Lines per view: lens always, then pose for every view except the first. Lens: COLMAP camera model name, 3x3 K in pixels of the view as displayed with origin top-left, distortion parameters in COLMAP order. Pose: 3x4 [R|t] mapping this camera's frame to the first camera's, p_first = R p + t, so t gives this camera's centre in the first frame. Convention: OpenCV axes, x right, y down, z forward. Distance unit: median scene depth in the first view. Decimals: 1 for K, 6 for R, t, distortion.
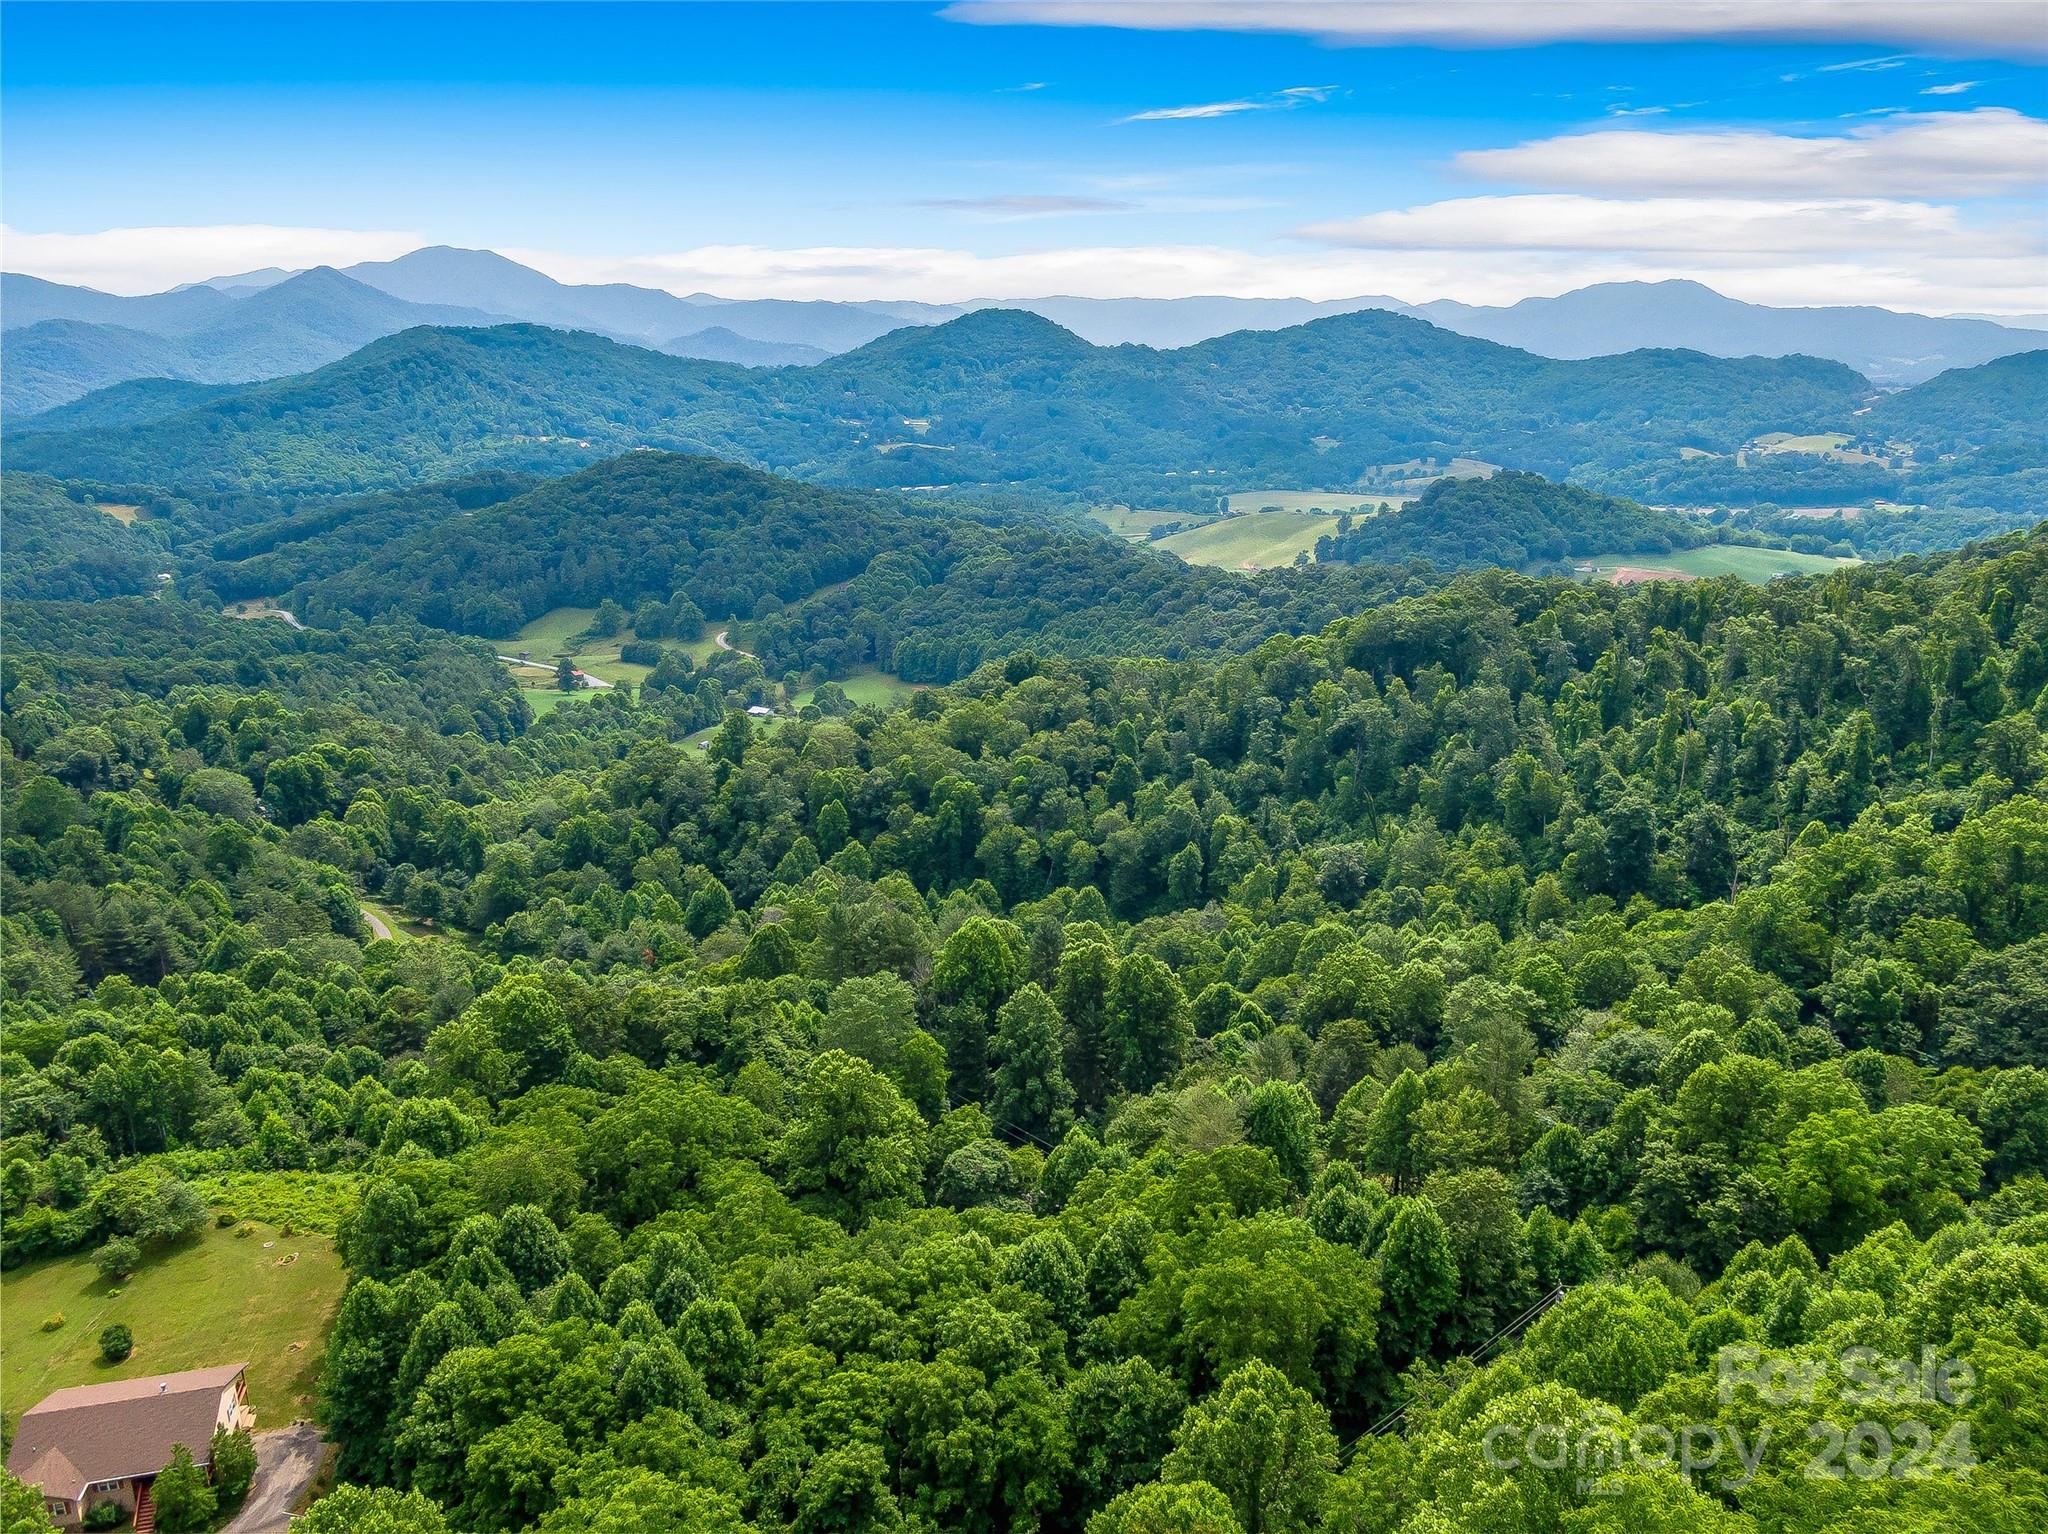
lens RADIAL K [[1453.4, 0, 1032.1], [0, 1453.4, 768.5], [0, 0, 1]] dist [0.050707, -0.093806]
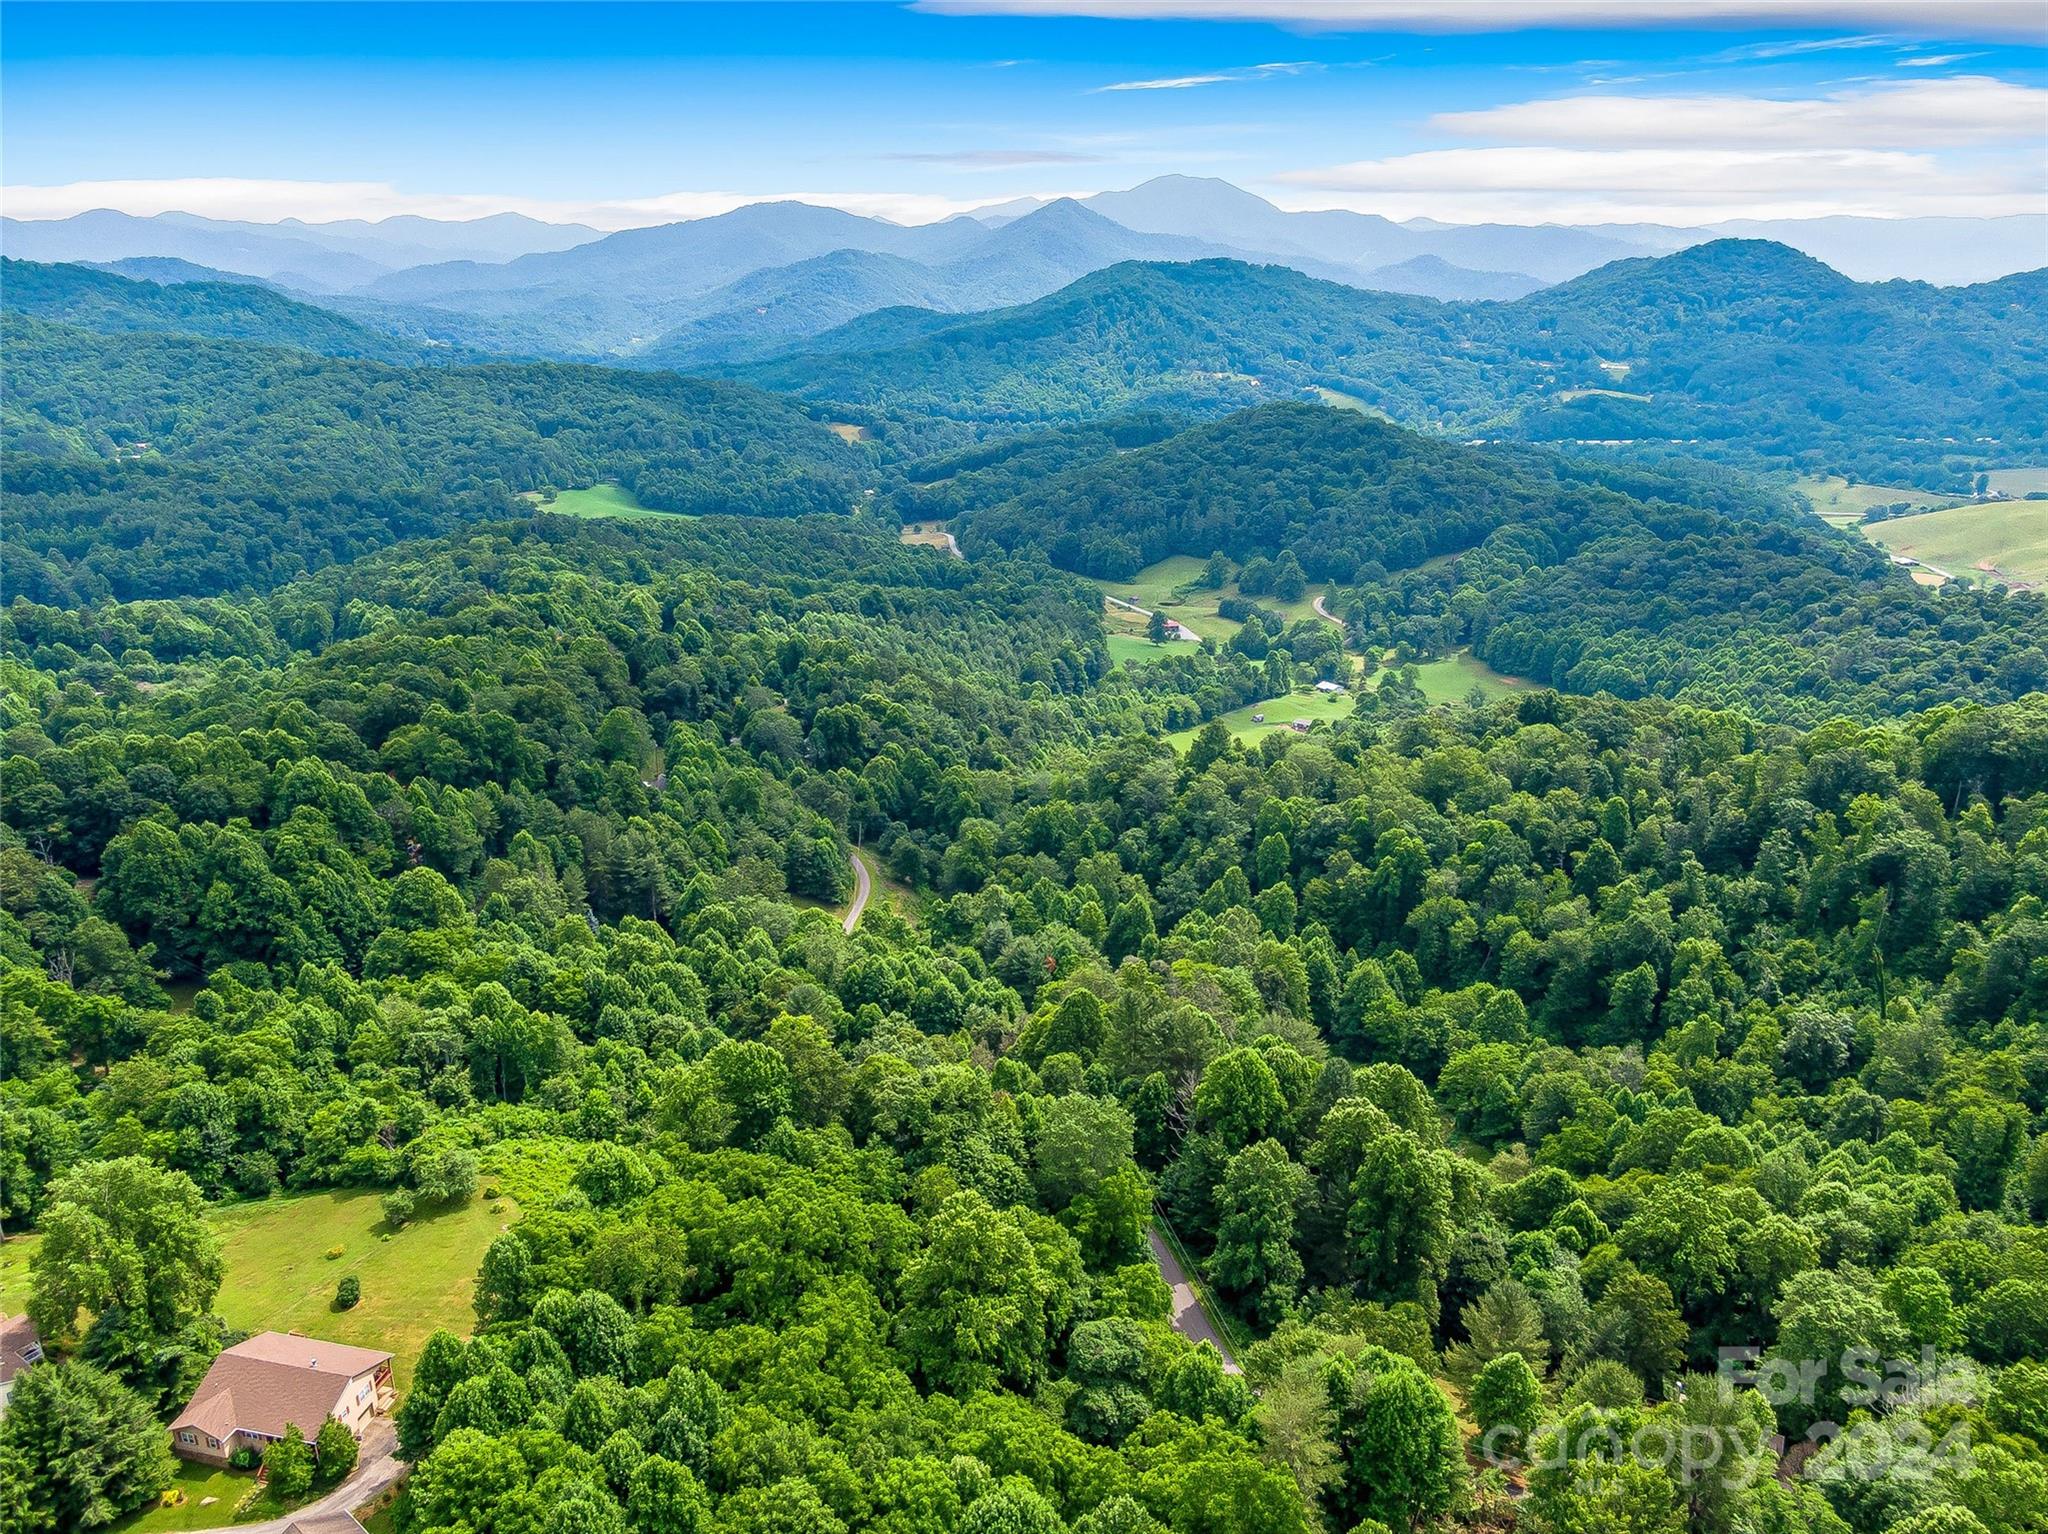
lens RADIAL K [[1458.2, 0, 1030.5], [0, 1458.2, 770.4], [0, 0, 1]] dist [0.045499, -0.065159]
pose [[0.895674, 0.148653, -0.419131, 0.118303], [-0.128621, 0.988790, 0.075834, -0.072664], [0.425705, -0.014013, 0.904753, 0.058390]]
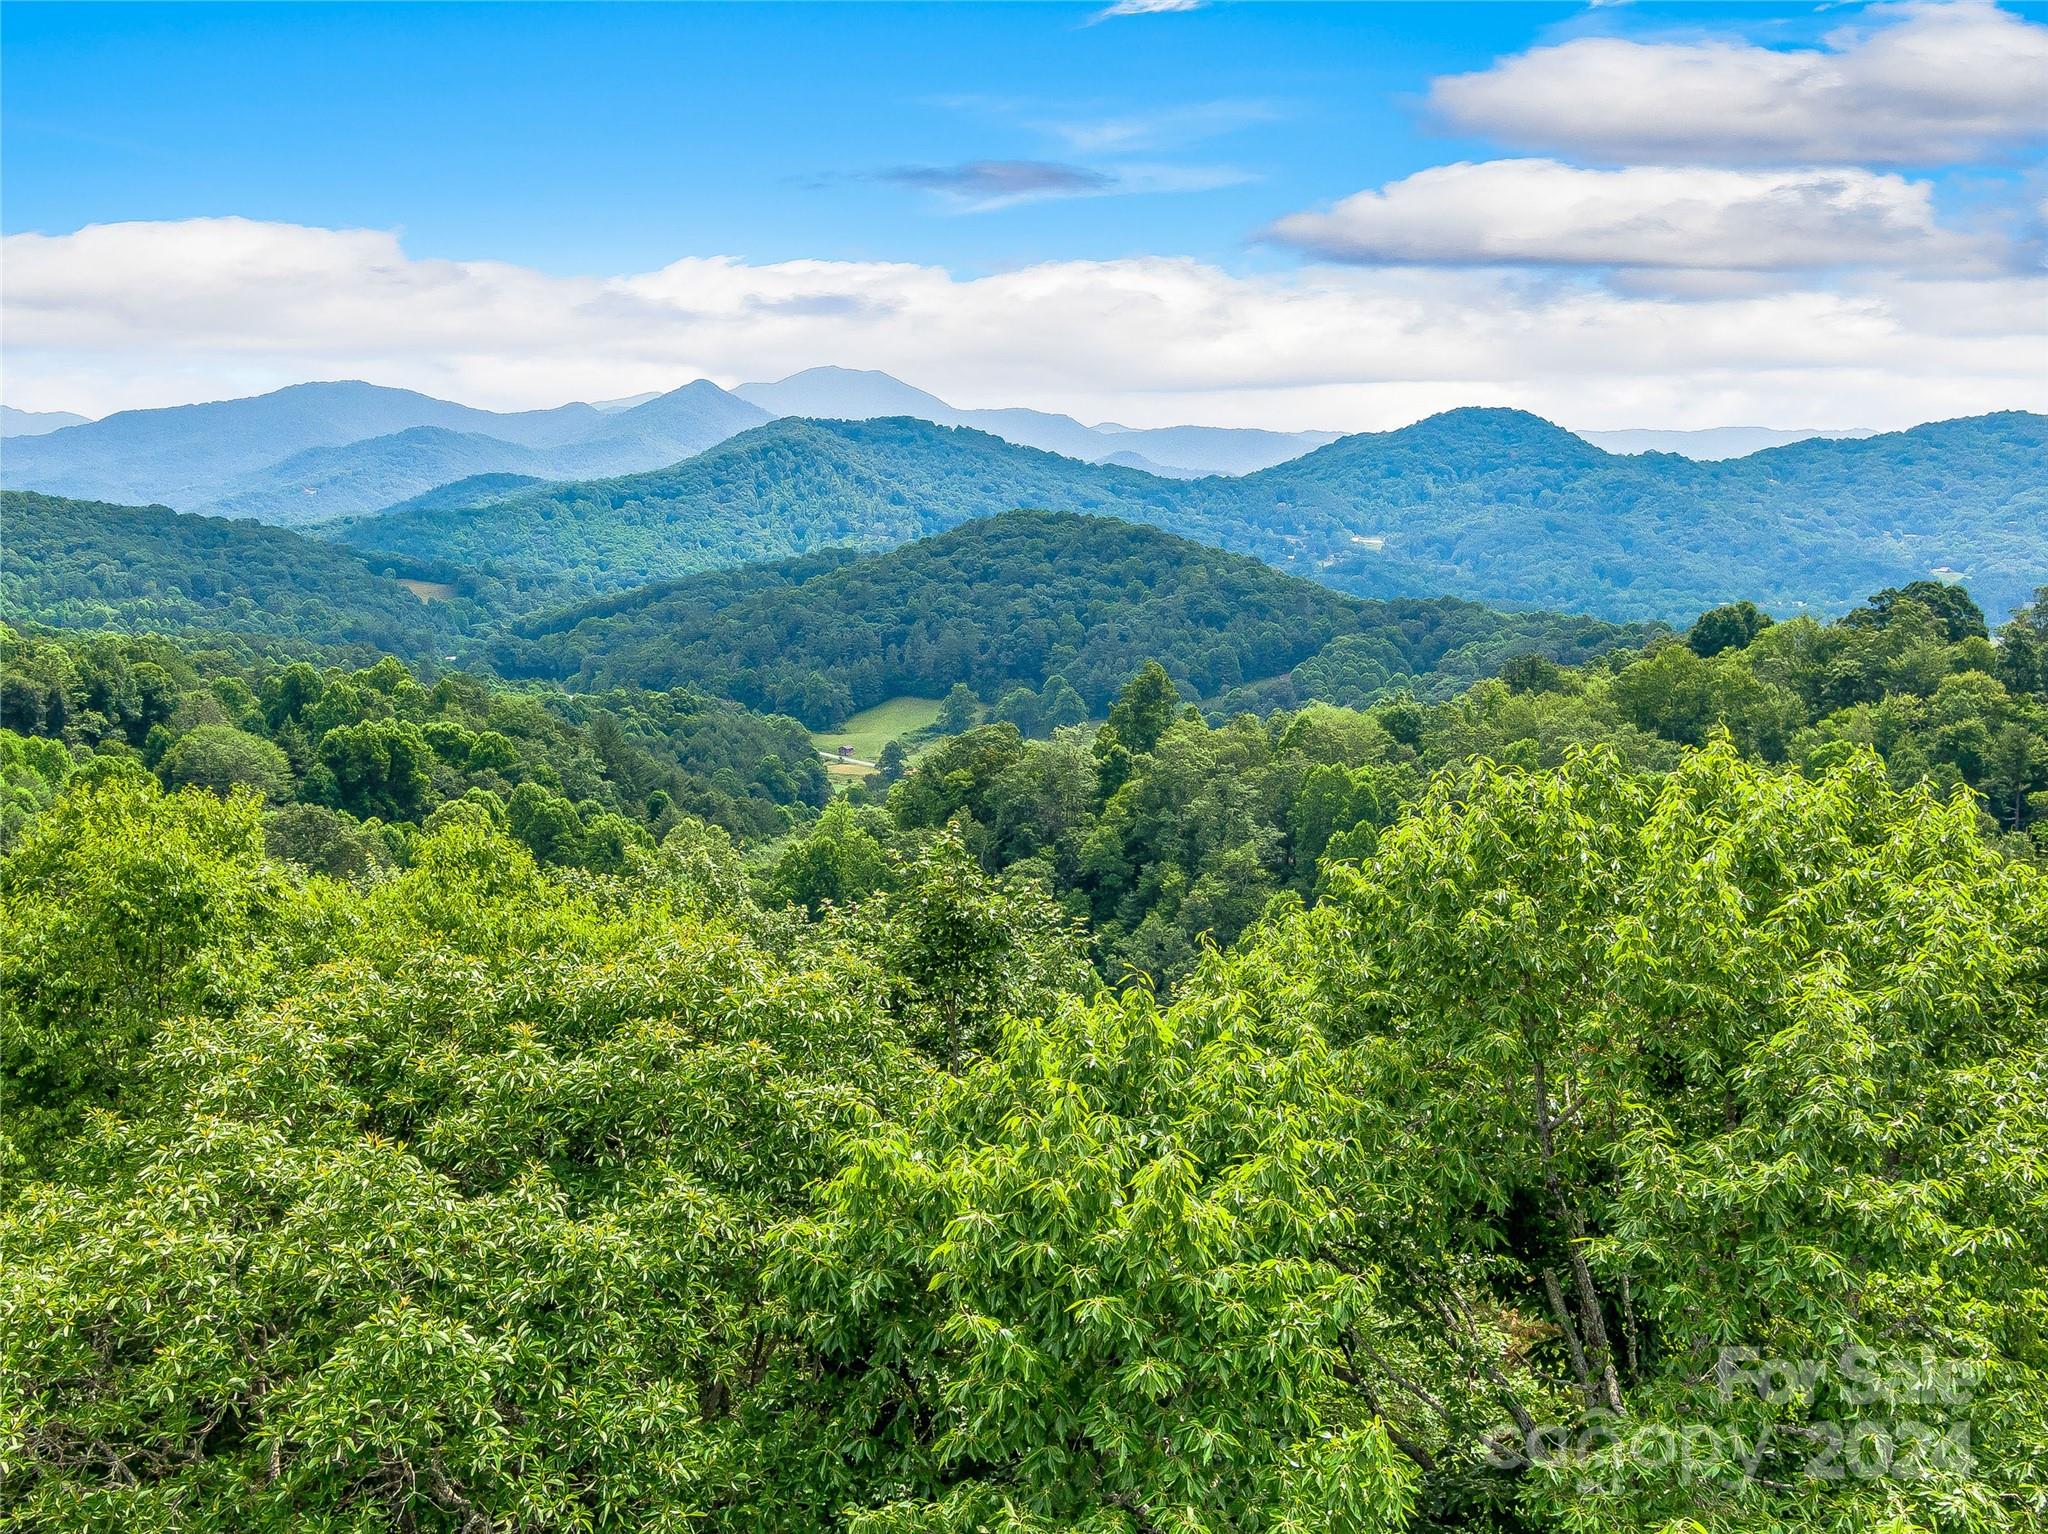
lens RADIAL K [[1764.9, 0, 1024.0], [0, 1764.9, 767.0], [0, 0, 1]] dist [0.026728, -0.001953]
pose [[0.966652, 0.050124, -0.251141, -0.102939], [-0.082132, 0.989536, -0.118633, 0.078922], [0.242566, 0.135303, 0.960653, 0.470094]]
